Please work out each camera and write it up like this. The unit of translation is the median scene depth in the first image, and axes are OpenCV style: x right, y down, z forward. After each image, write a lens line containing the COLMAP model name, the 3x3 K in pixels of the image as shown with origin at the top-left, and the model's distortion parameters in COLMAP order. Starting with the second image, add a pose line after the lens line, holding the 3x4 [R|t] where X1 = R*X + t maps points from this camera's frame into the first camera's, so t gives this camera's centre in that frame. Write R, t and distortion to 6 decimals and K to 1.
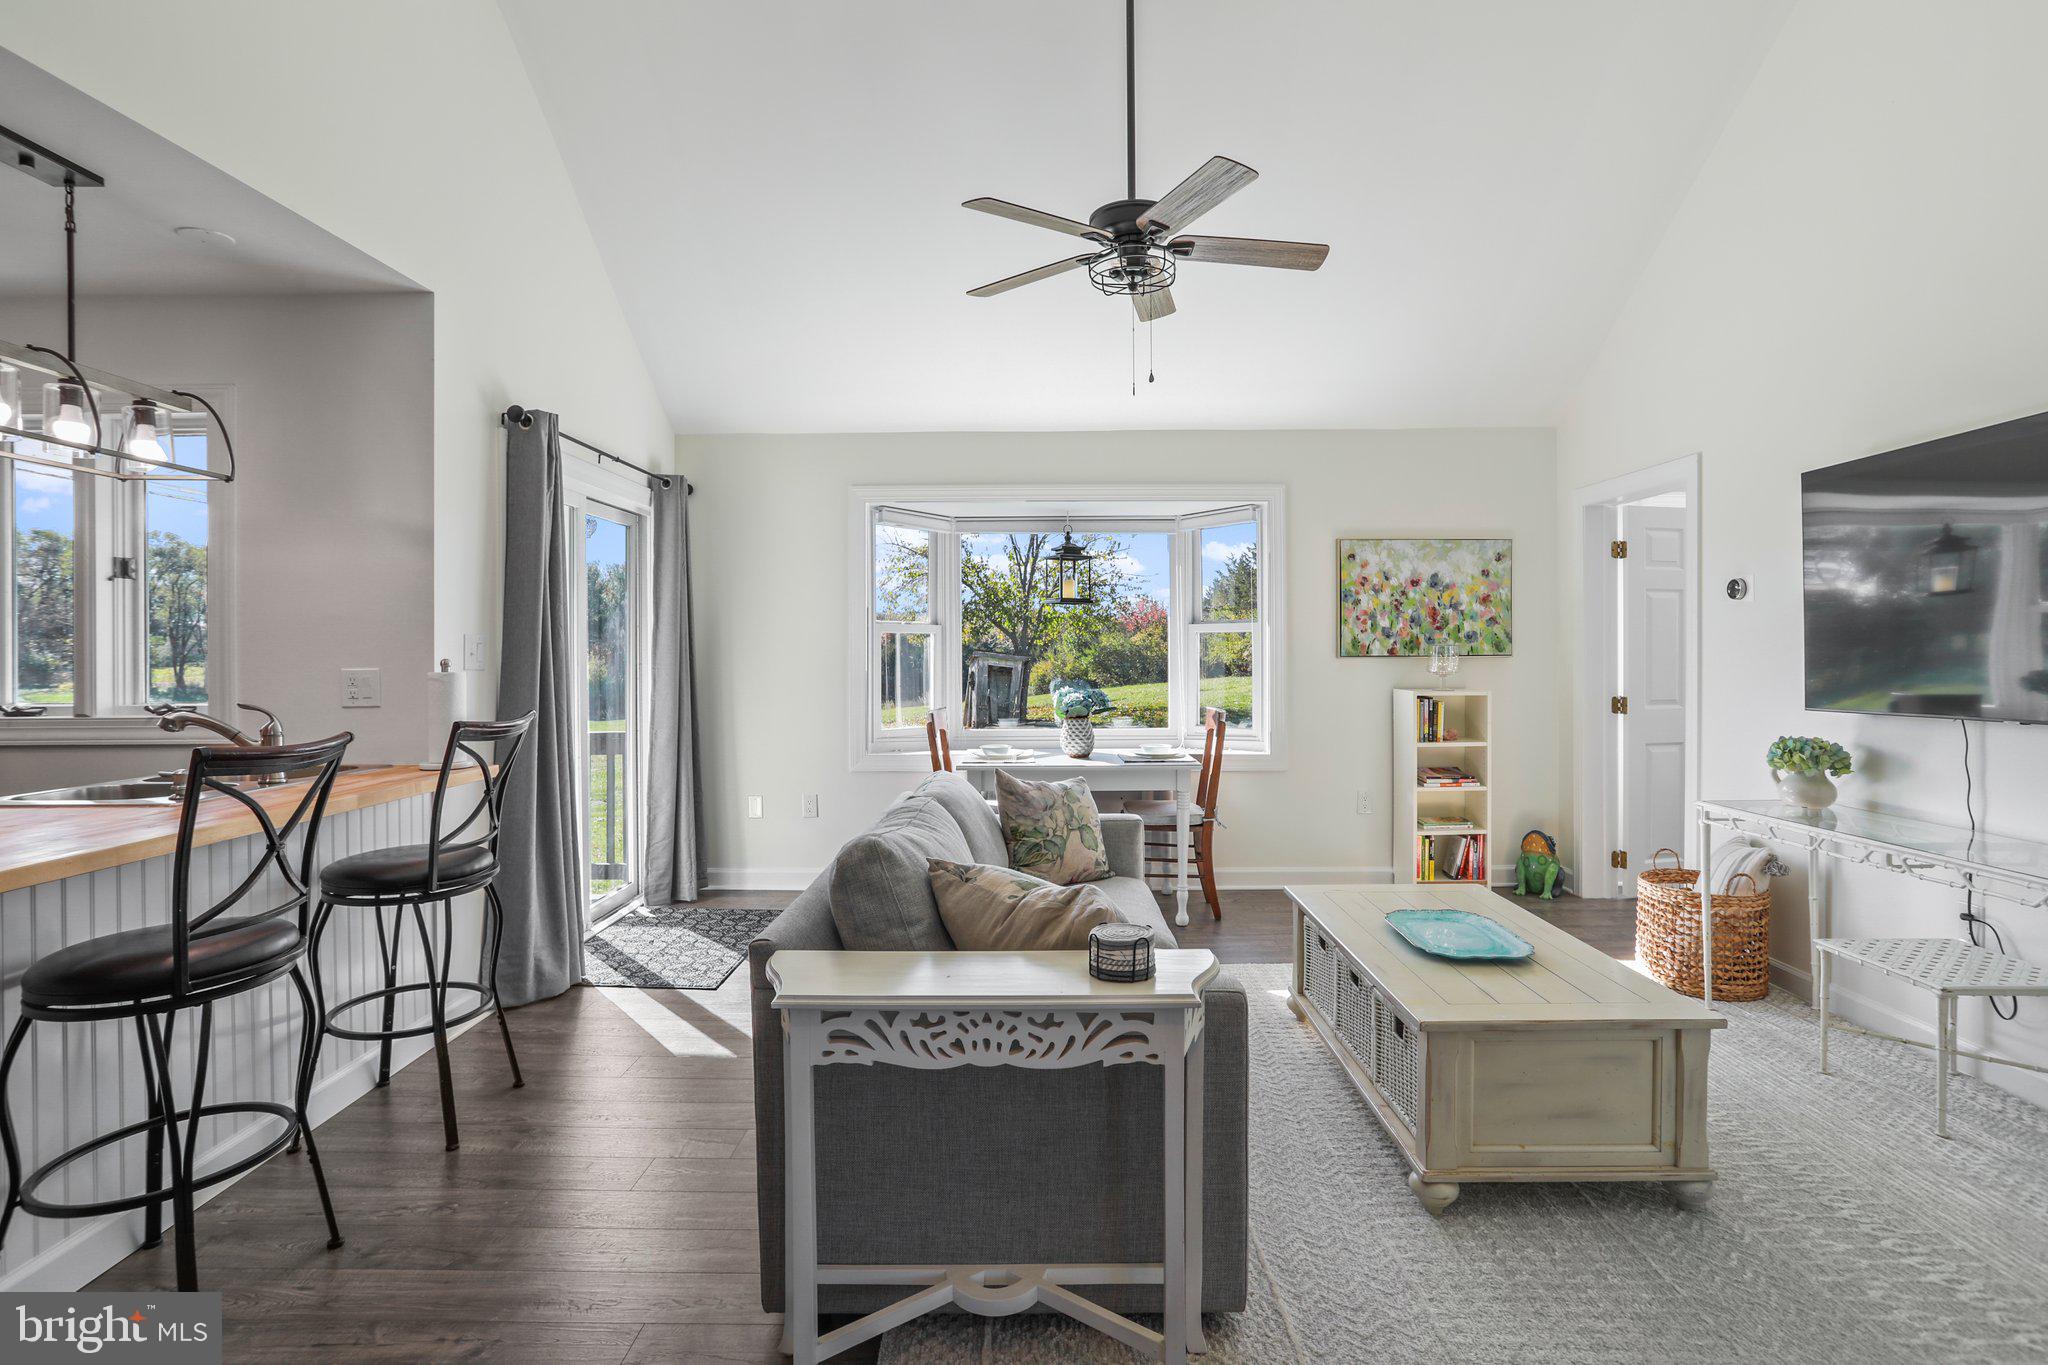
lens RADIAL K [[1002.0, 0, 1042.7], [0, 1002.0, 665.6], [0, 0, 1]] dist [0.000286, 0.000353]
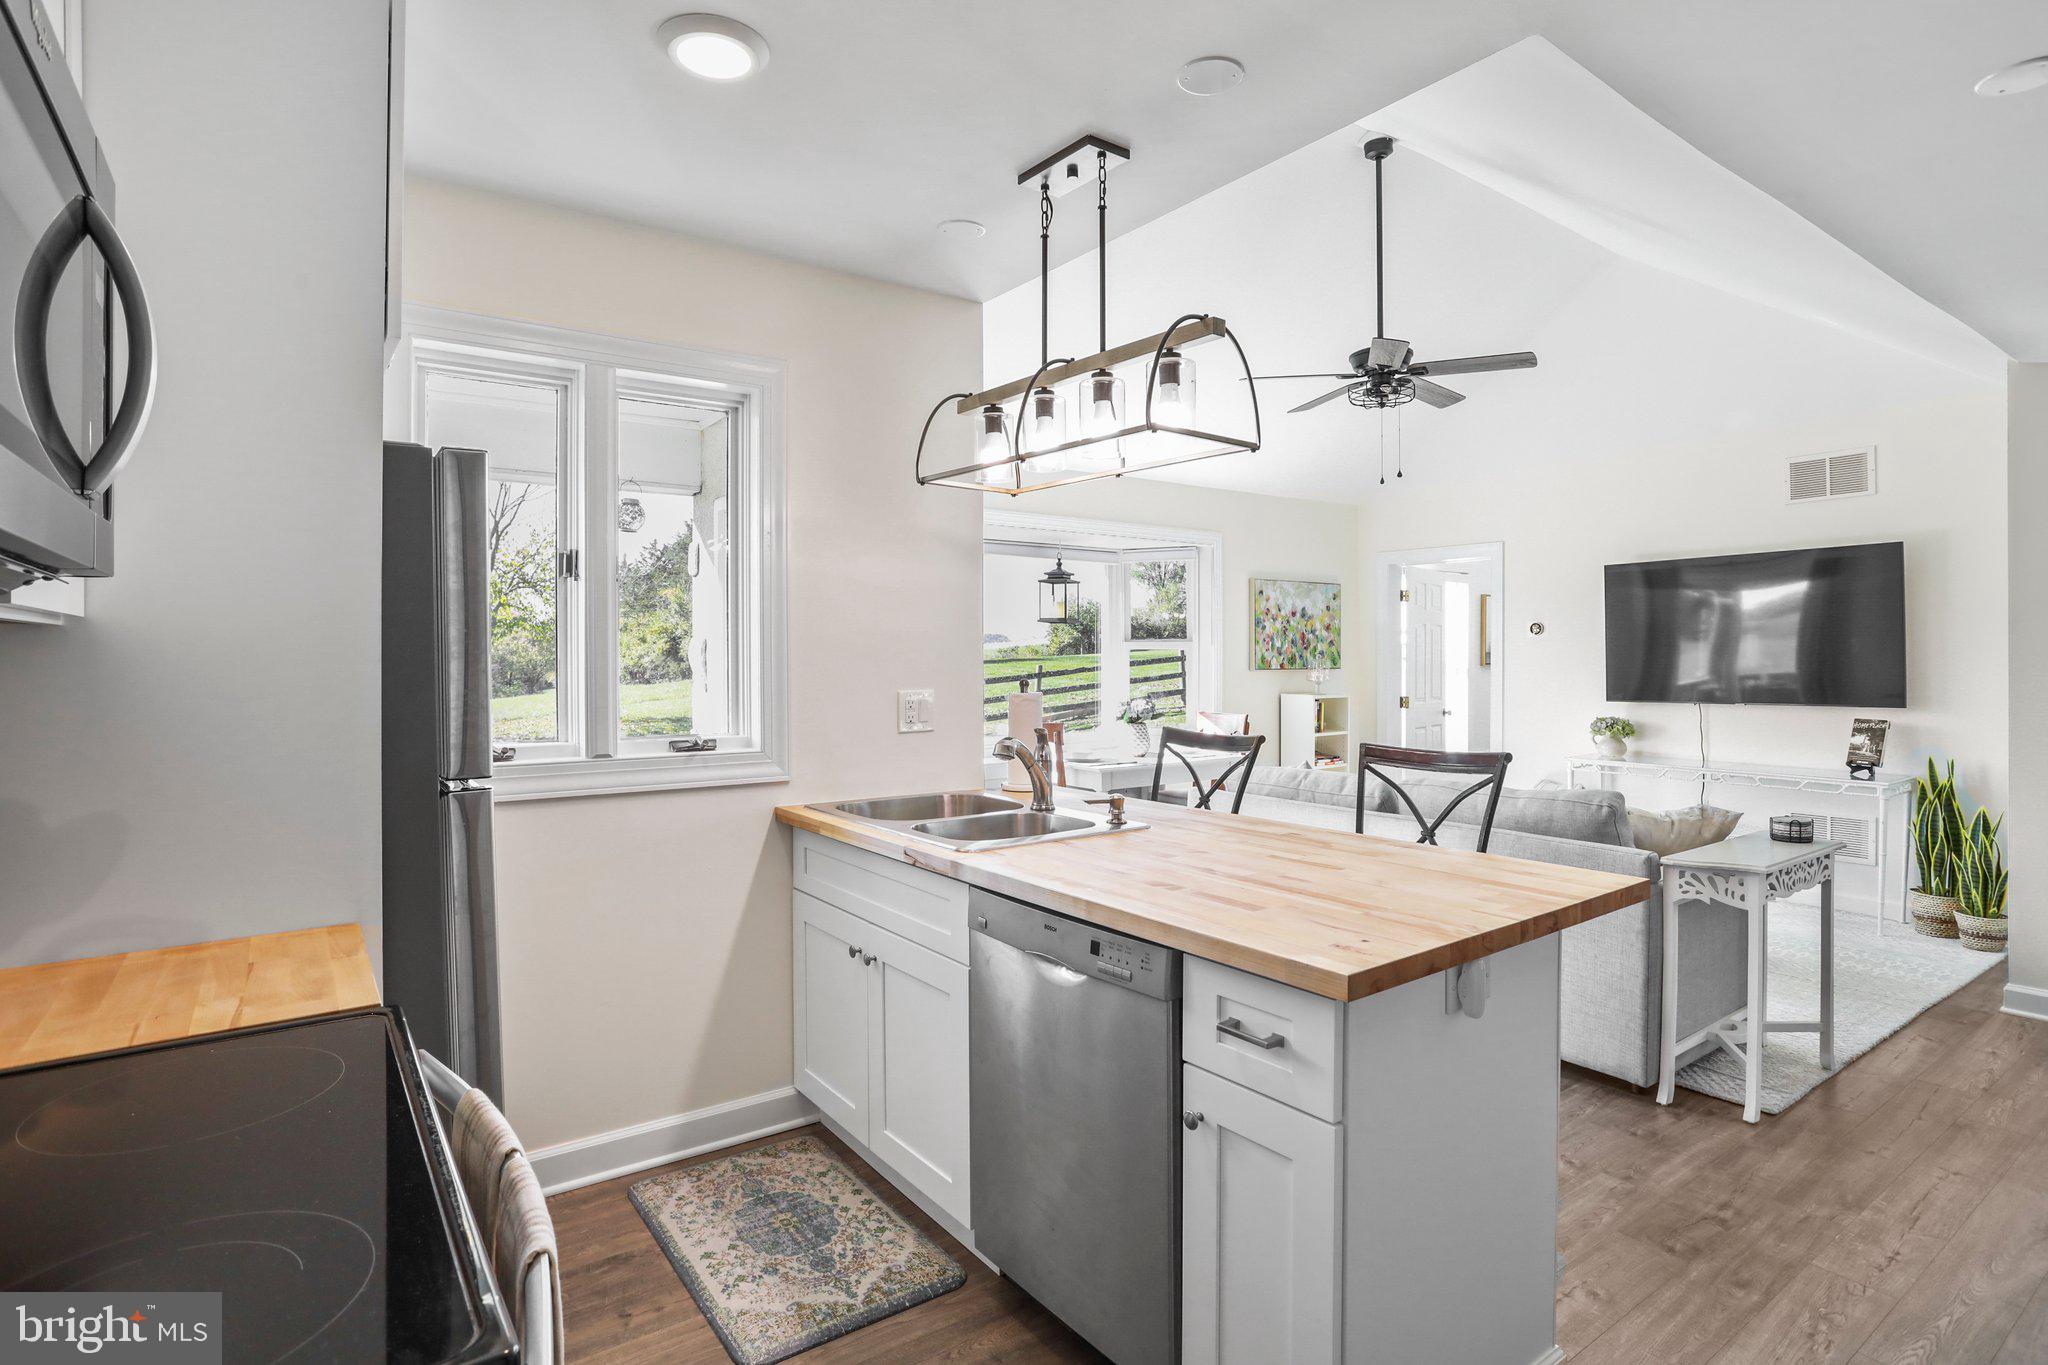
lens RADIAL K [[1050.1, 0, 1030.4], [0, 1050.1, 671.4], [0, 0, 1]] dist [-0.021891, 0.002792]
pose [[0.813769, -0.005424, 0.581163, -0.723942], [0.005259, 0.999984, 0.001968, -0.010777], [-0.581165, 0.001455, 0.813785, 0.069513]]
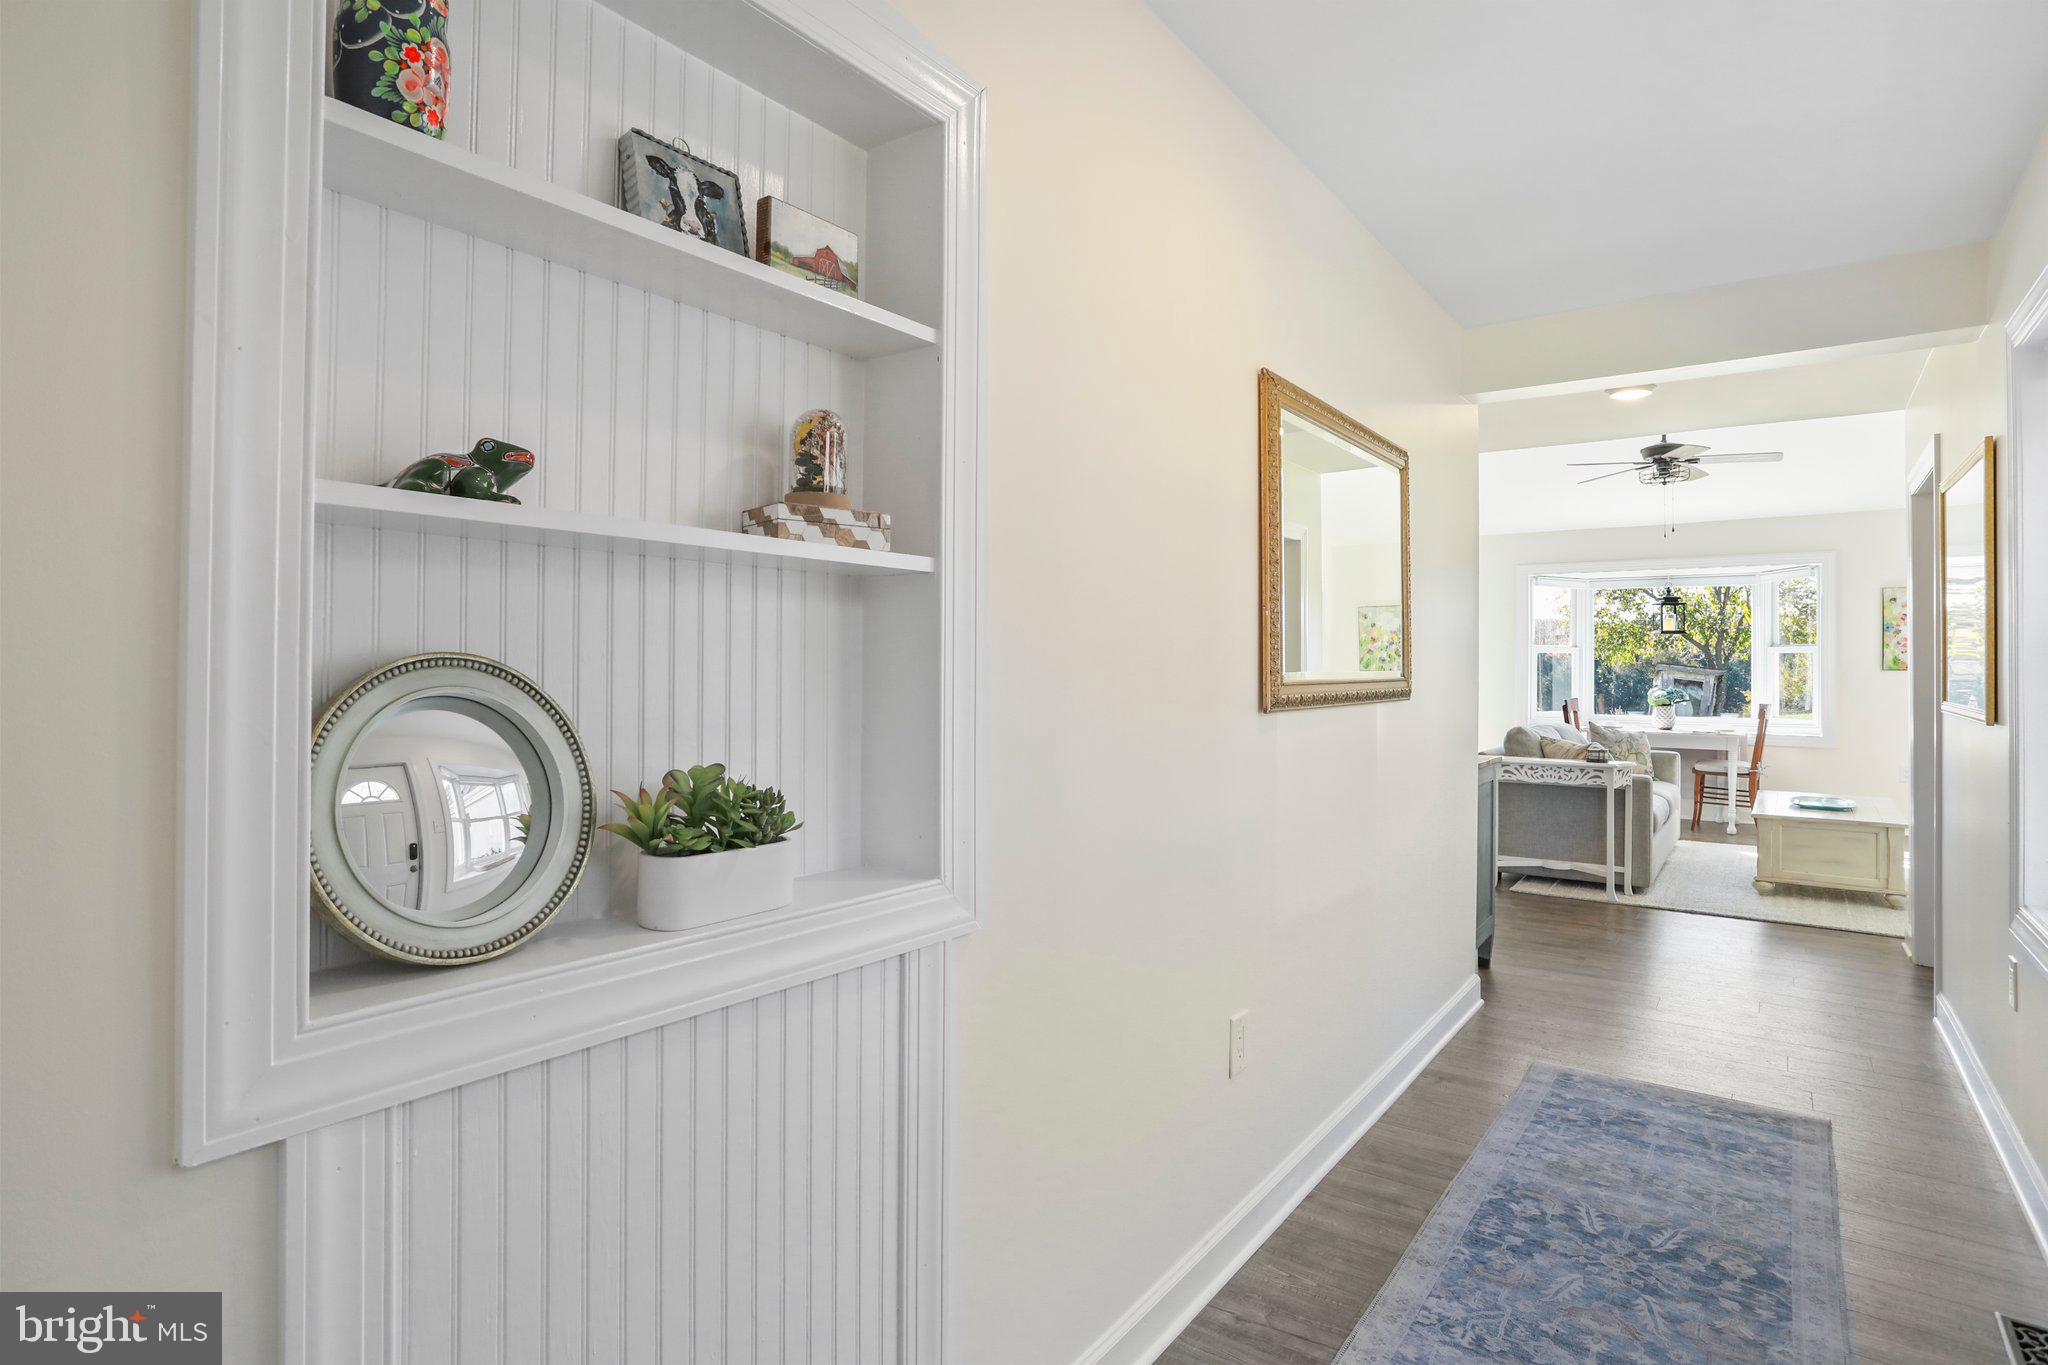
lens RADIAL K [[1050.1, 0, 1042.5], [0, 1050.1, 667.6], [0, 0, 1]] dist [-0.021891, 0.002792]
pose [[0.812175, 0.009625, -0.583335, 0.186634], [-0.015016, 0.999878, -0.004409, 0.011996], [0.583221, 0.012340, 0.812220, -0.895174]]
